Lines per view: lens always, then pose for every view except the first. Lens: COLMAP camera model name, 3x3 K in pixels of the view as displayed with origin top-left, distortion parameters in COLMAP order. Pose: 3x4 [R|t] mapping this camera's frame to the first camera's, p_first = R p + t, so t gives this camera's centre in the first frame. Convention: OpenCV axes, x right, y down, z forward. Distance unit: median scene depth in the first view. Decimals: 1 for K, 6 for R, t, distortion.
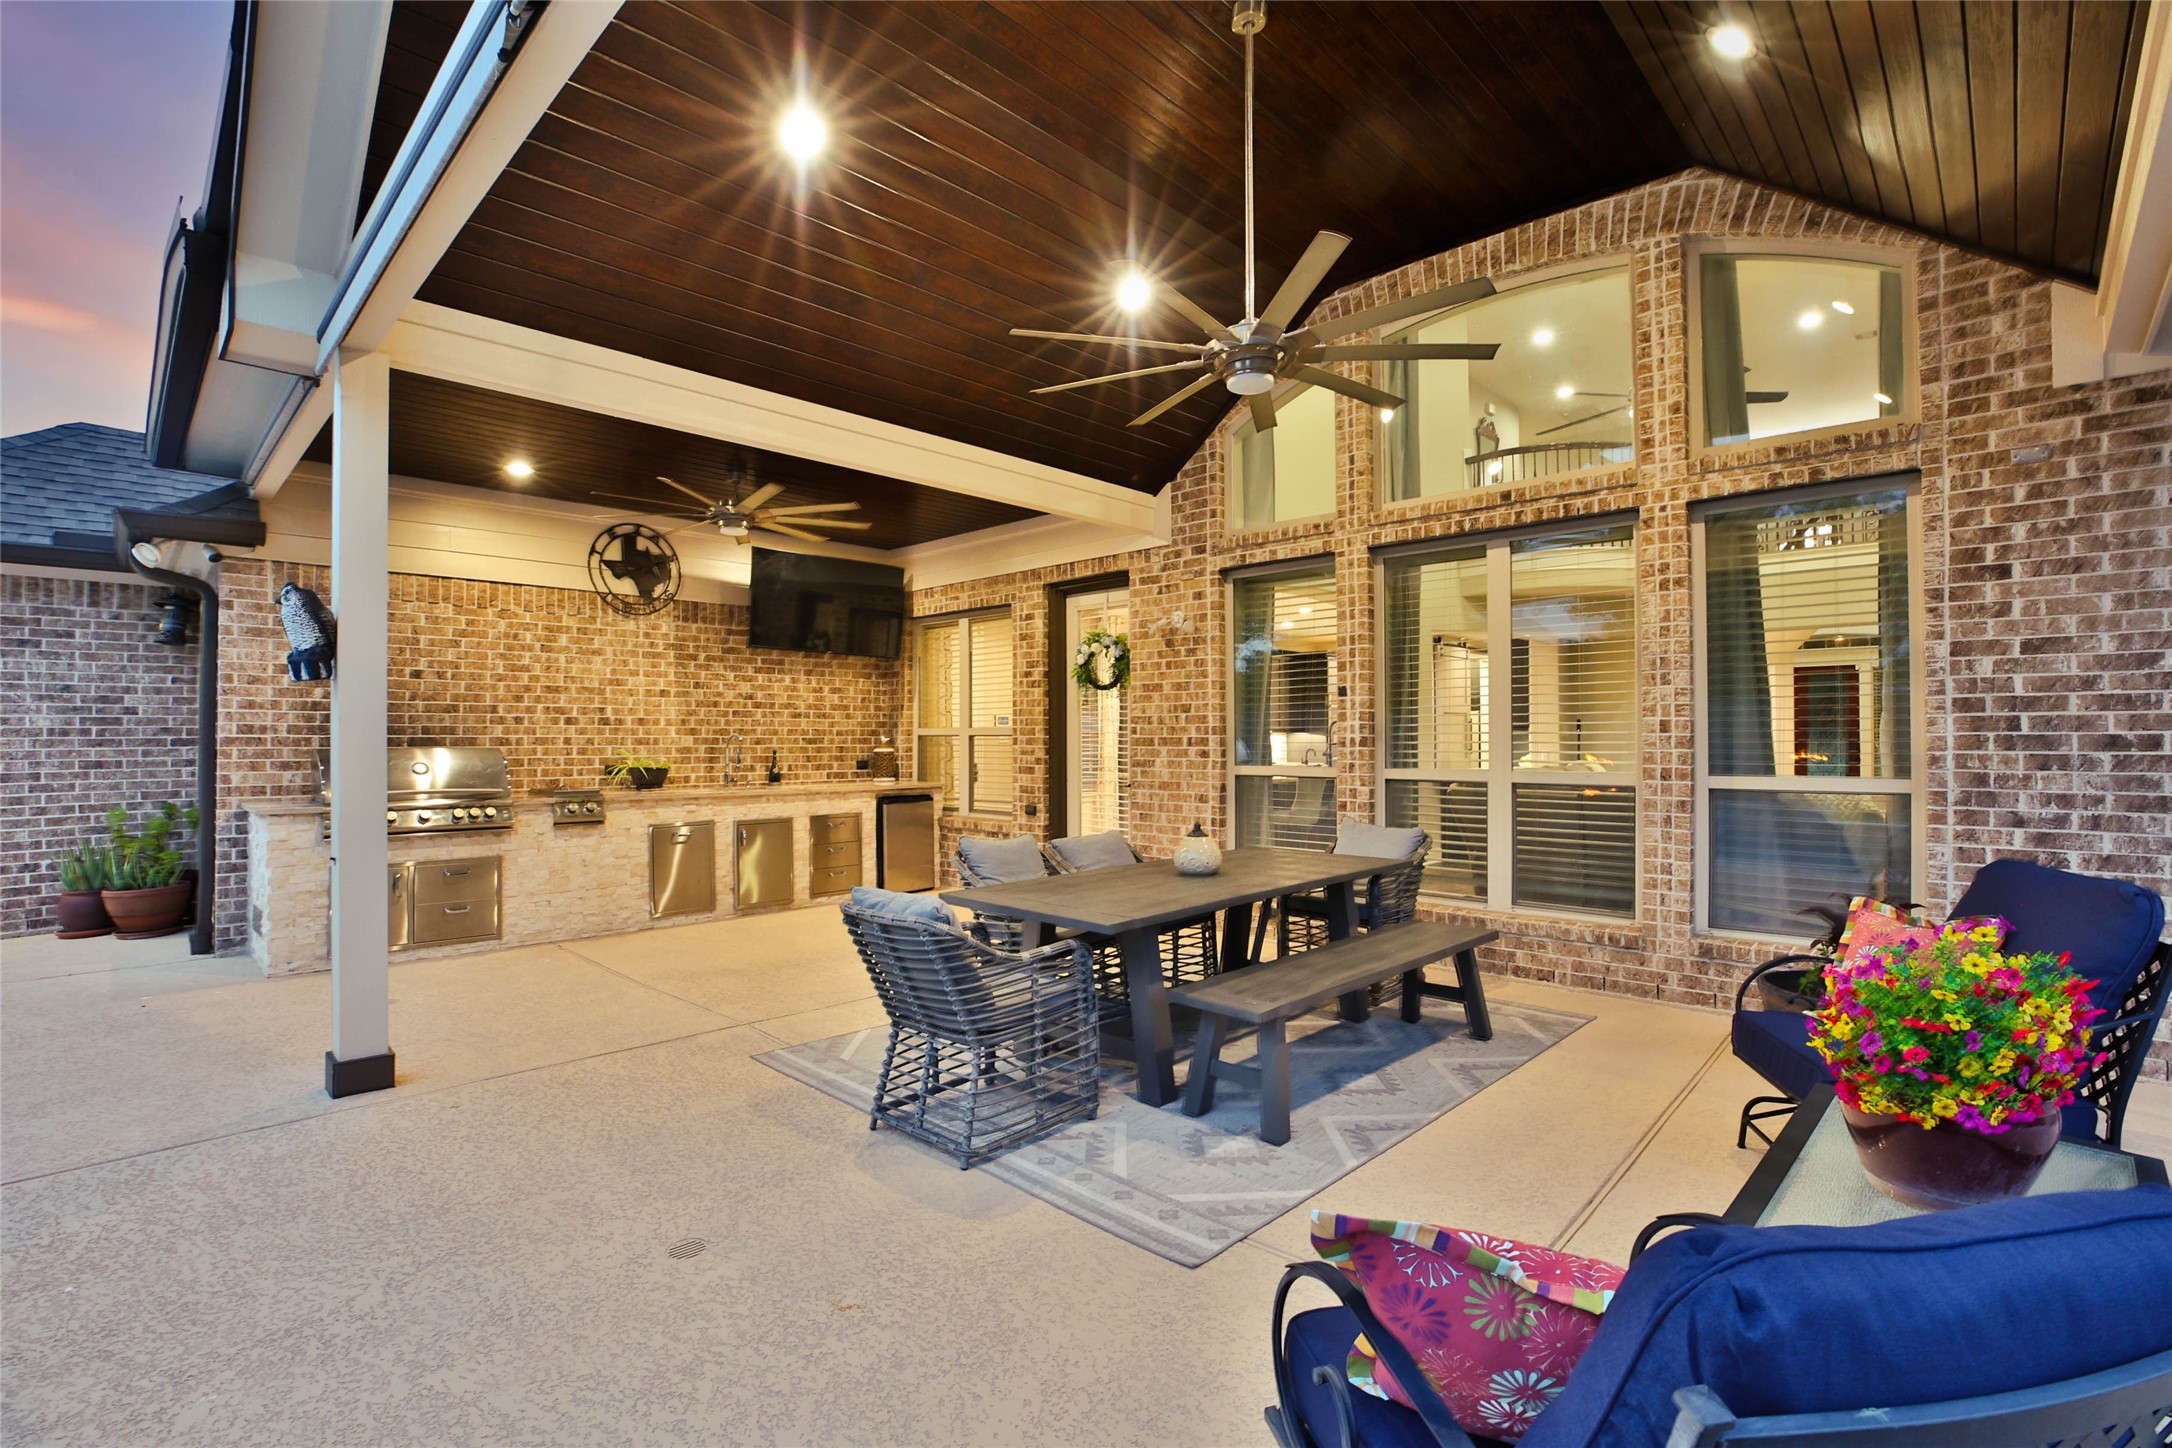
lens RADIAL K [[989.6, 0, 1093.7], [0, 989.6, 729.2], [0, 0, 1]] dist [-0.045269, 0.016153]
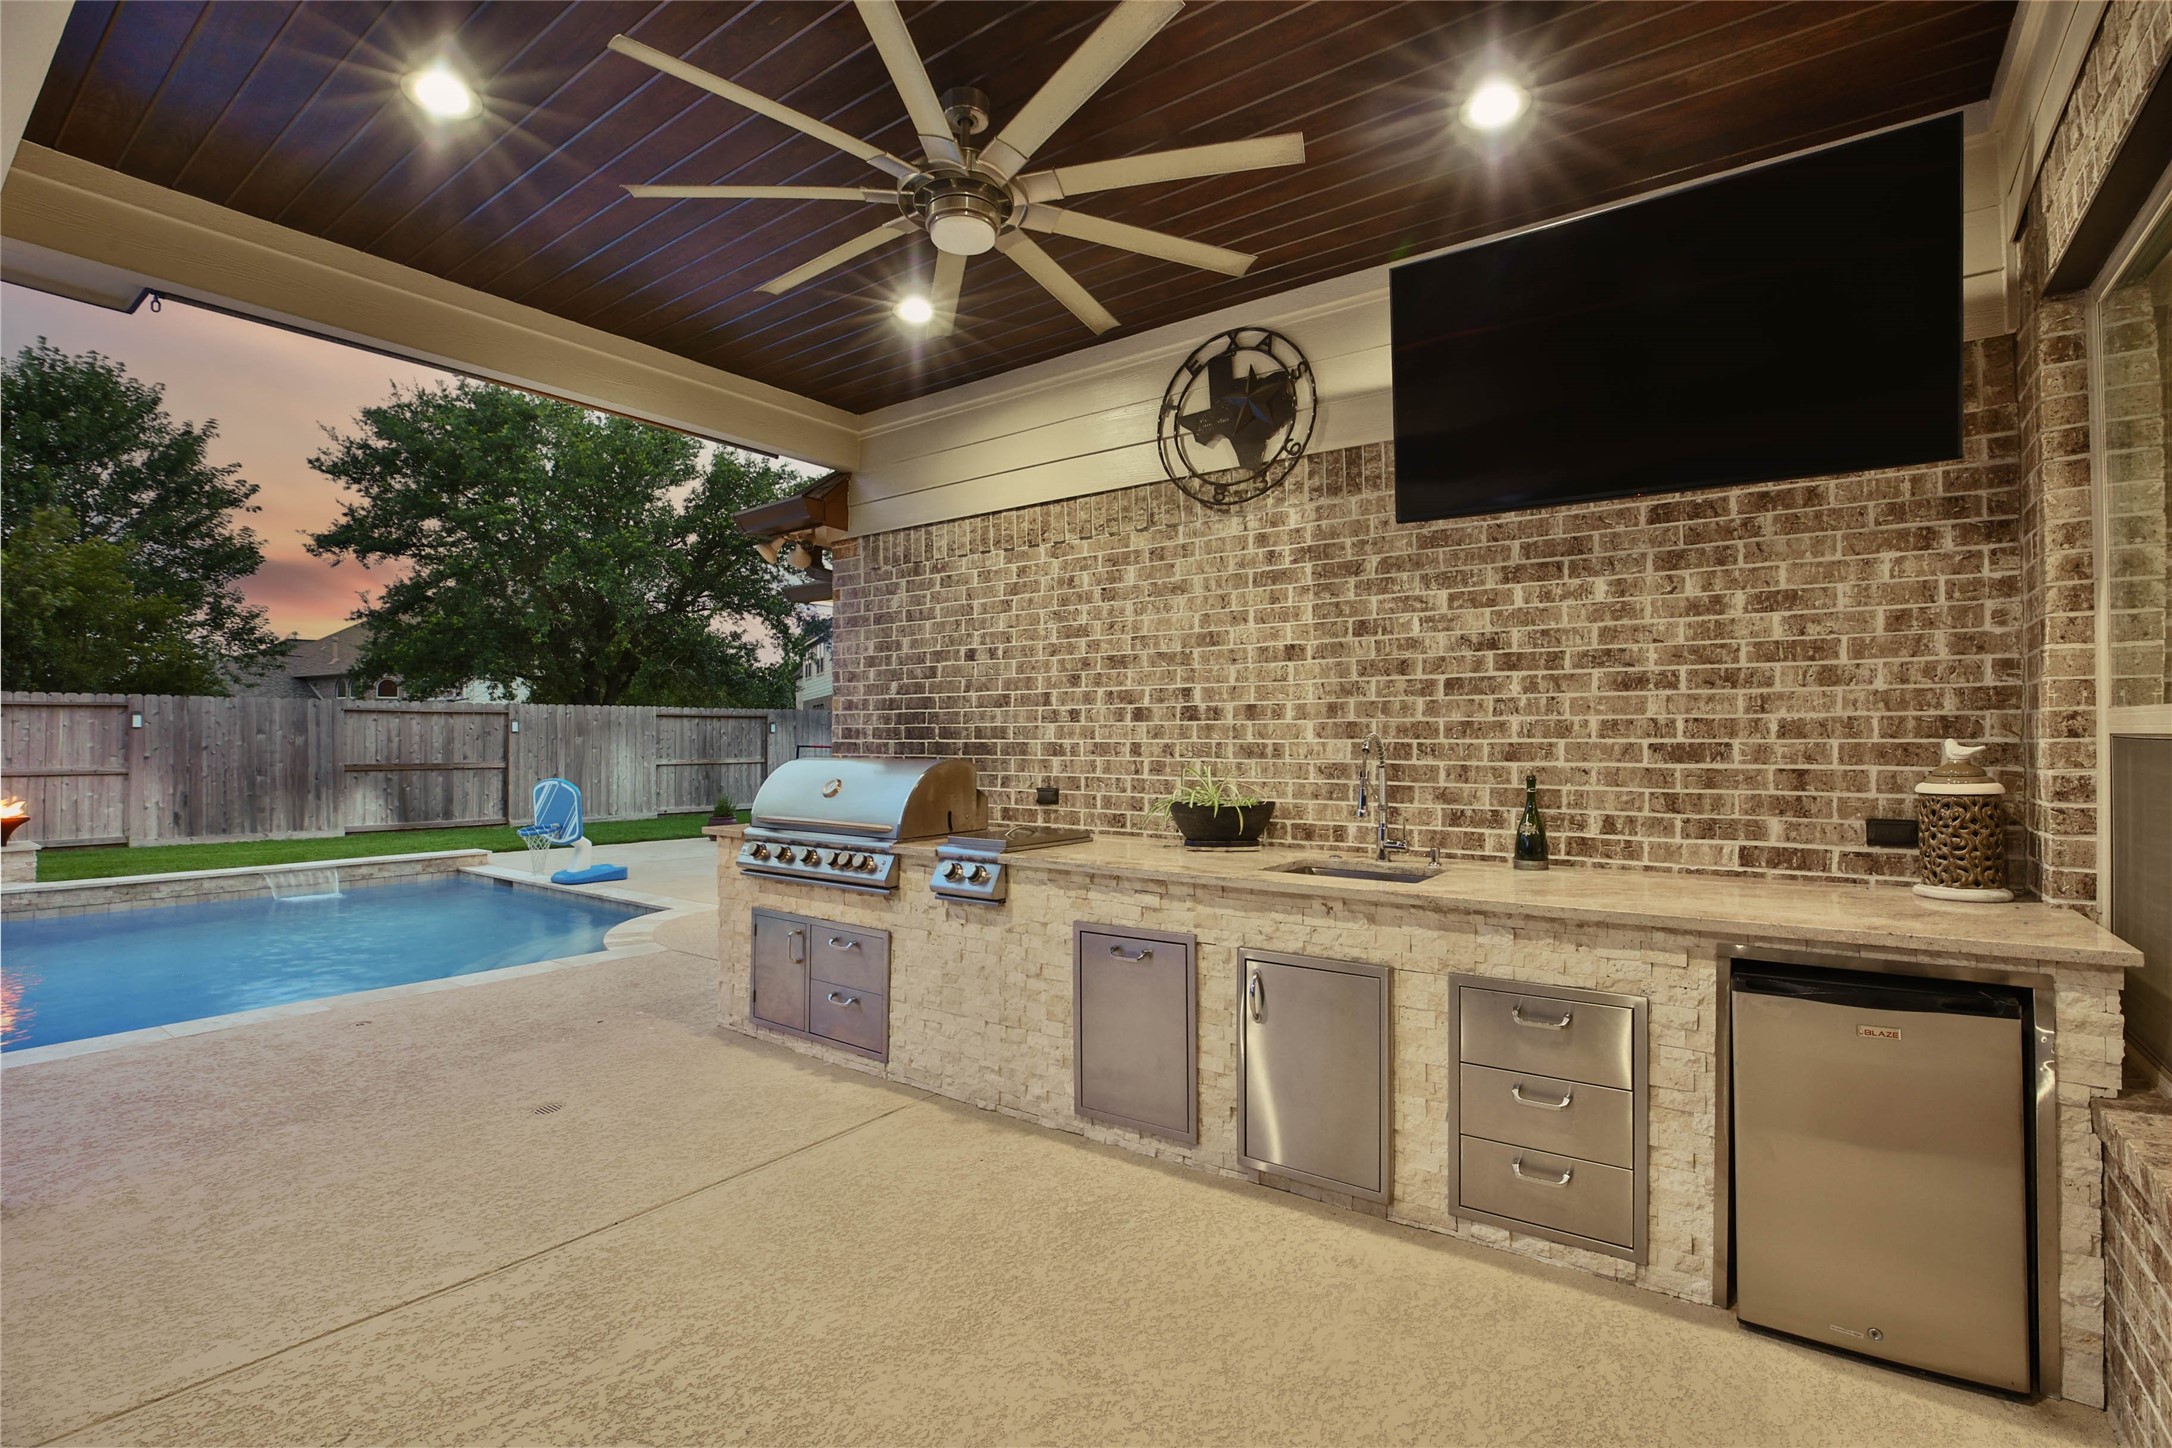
lens RADIAL K [[989.6, 0, 1093.7], [0, 989.6, 729.2], [0, 0, 1]] dist [-0.045269, 0.016153]
pose [[0.134563, -0.010694, -0.990847, 0.034637], [0.010794, 0.999898, -0.009326, 0.005329], [0.990846, -0.009440, 0.134665, 0.866063]]
